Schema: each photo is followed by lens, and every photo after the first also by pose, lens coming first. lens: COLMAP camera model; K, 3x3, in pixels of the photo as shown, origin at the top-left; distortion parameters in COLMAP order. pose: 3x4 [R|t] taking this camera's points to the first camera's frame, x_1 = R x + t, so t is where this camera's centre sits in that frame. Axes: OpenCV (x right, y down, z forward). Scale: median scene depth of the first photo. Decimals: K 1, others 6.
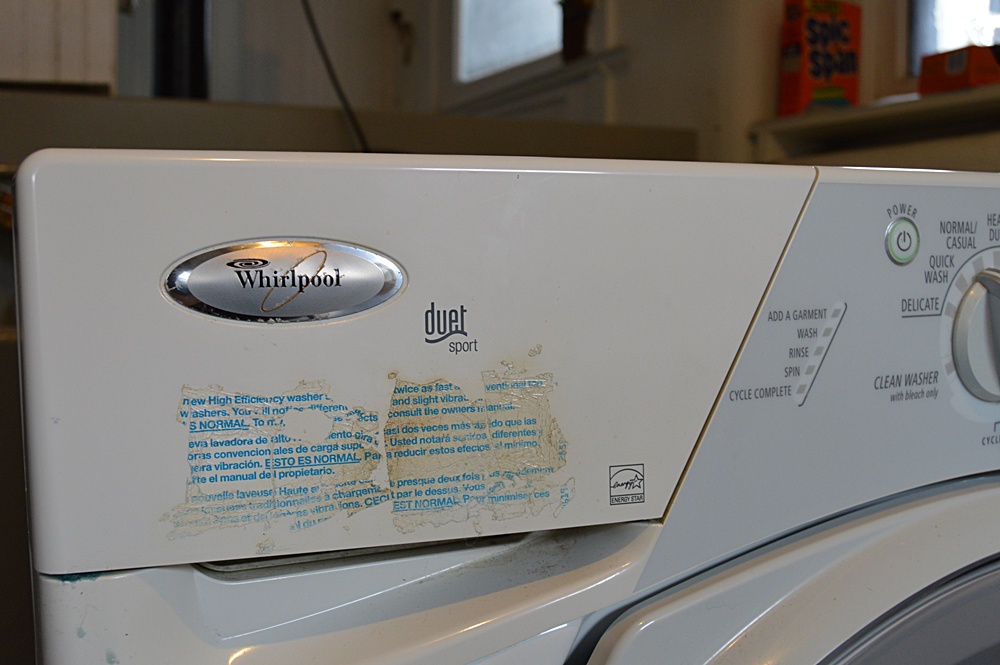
lens RADIAL K [[1030.2, 0, 500.0], [0, 1030.2, 332.5], [0, 0, 1]] dist [-0.048603, -0.007778]
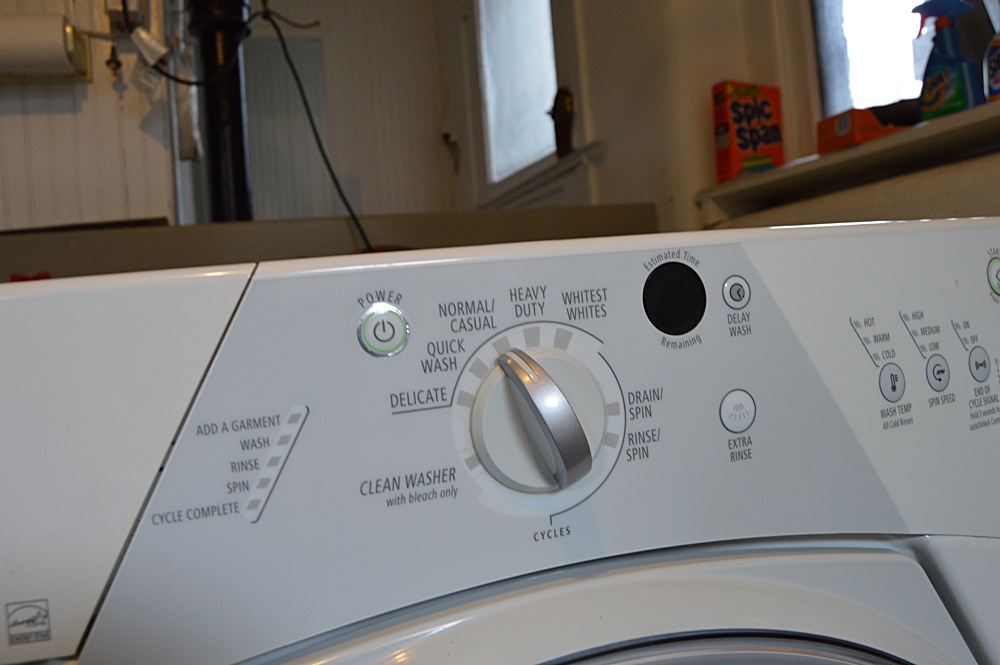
lens RADIAL K [[795.2, 0, 485.4], [0, 795.2, 334.0], [0, 0, 1]] dist [-0.094840, 0.008766]
pose [[0.987601, -0.082744, -0.133410, 0.559863], [0.076082, 0.995622, -0.054292, -0.039963], [0.137318, 0.043469, 0.989573, 0.299760]]
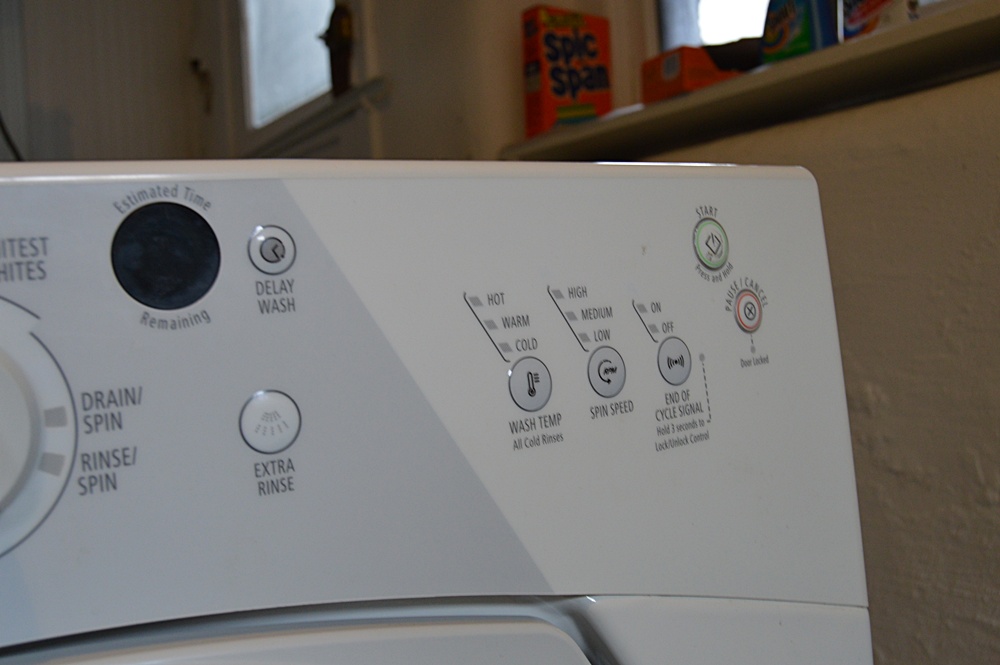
lens RADIAL K [[1042.4, 0, 500.0], [0, 1042.4, 332.5], [0, 0, 1]] dist [-0.095185, -0.004728]
pose [[0.994195, -0.072771, 0.079245, 0.807035], [0.076245, 0.996216, -0.041720, -0.005686], [-0.075909, 0.047520, 0.995982, 0.391367]]
